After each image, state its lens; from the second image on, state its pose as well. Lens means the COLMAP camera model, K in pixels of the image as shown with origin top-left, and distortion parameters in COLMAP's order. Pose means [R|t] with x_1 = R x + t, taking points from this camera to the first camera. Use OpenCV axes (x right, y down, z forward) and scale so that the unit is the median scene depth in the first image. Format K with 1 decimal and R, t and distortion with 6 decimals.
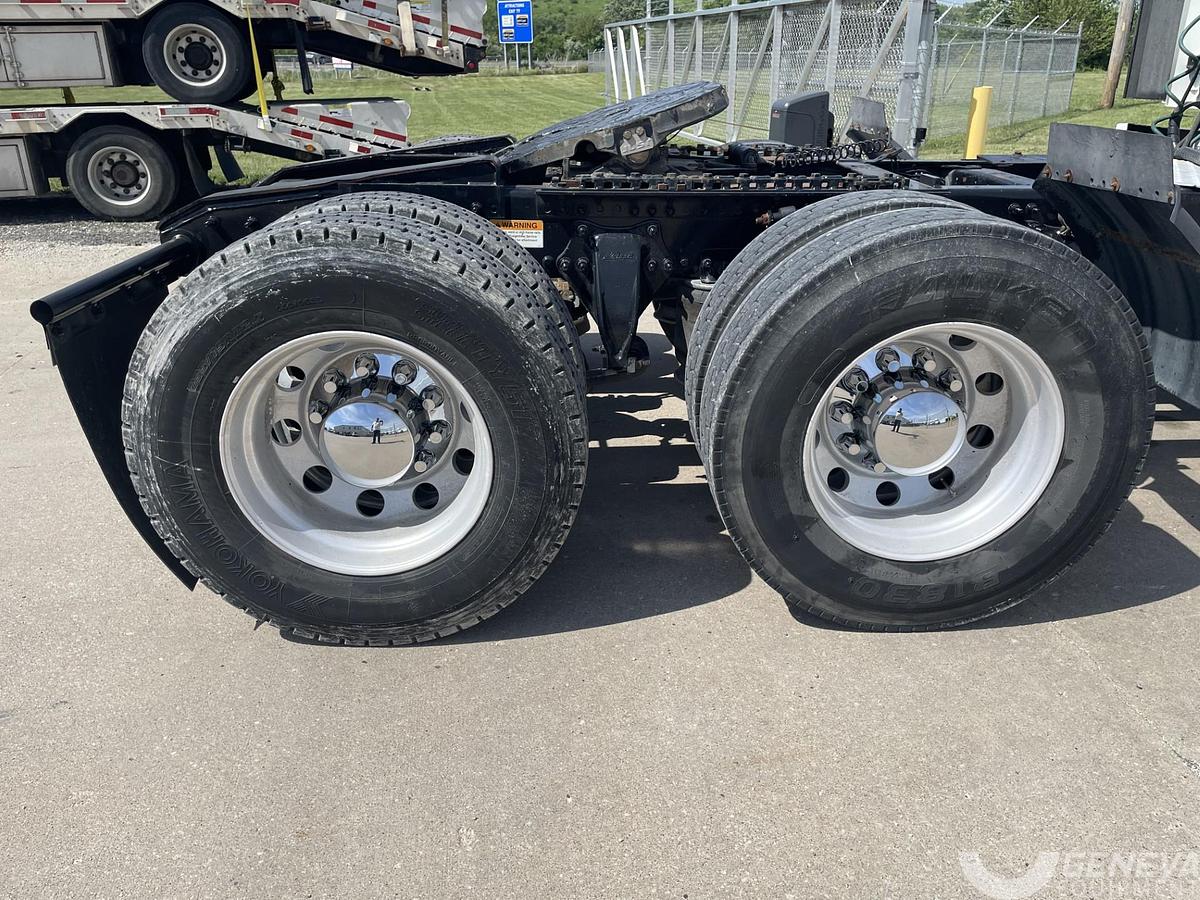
lens RADIAL K [[904.7, 0, 602.3], [0, 904.7, 450.7], [0, 0, 1]] dist [0.102114, -0.137933]
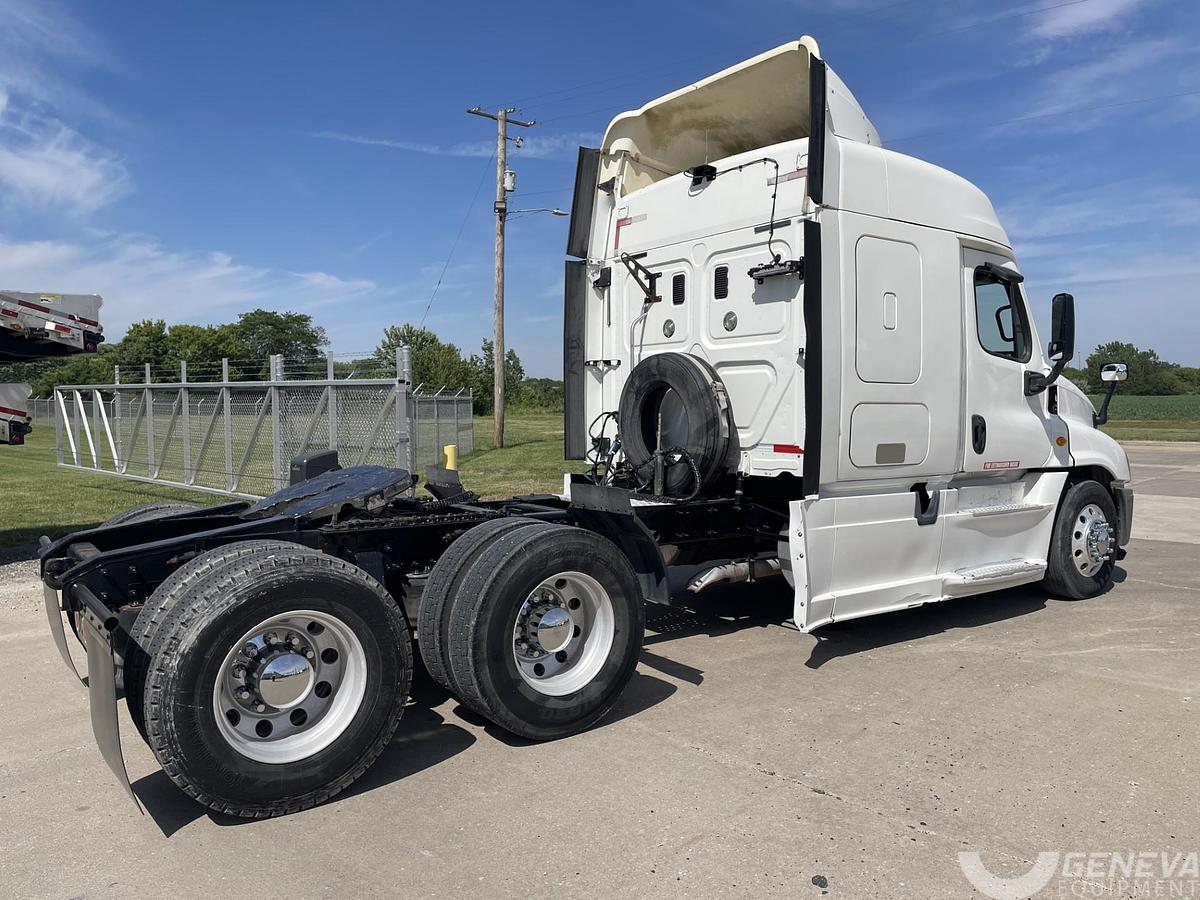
lens RADIAL K [[904.7, 0, 602.3], [0, 904.7, 450.7], [0, 0, 1]] dist [0.102114, -0.137933]
pose [[0.822020, -0.029599, 0.568689, -0.742263], [0.224090, 0.934890, -0.275254, 0.198134], [-0.523514, 0.353702, 0.775131, -0.808876]]
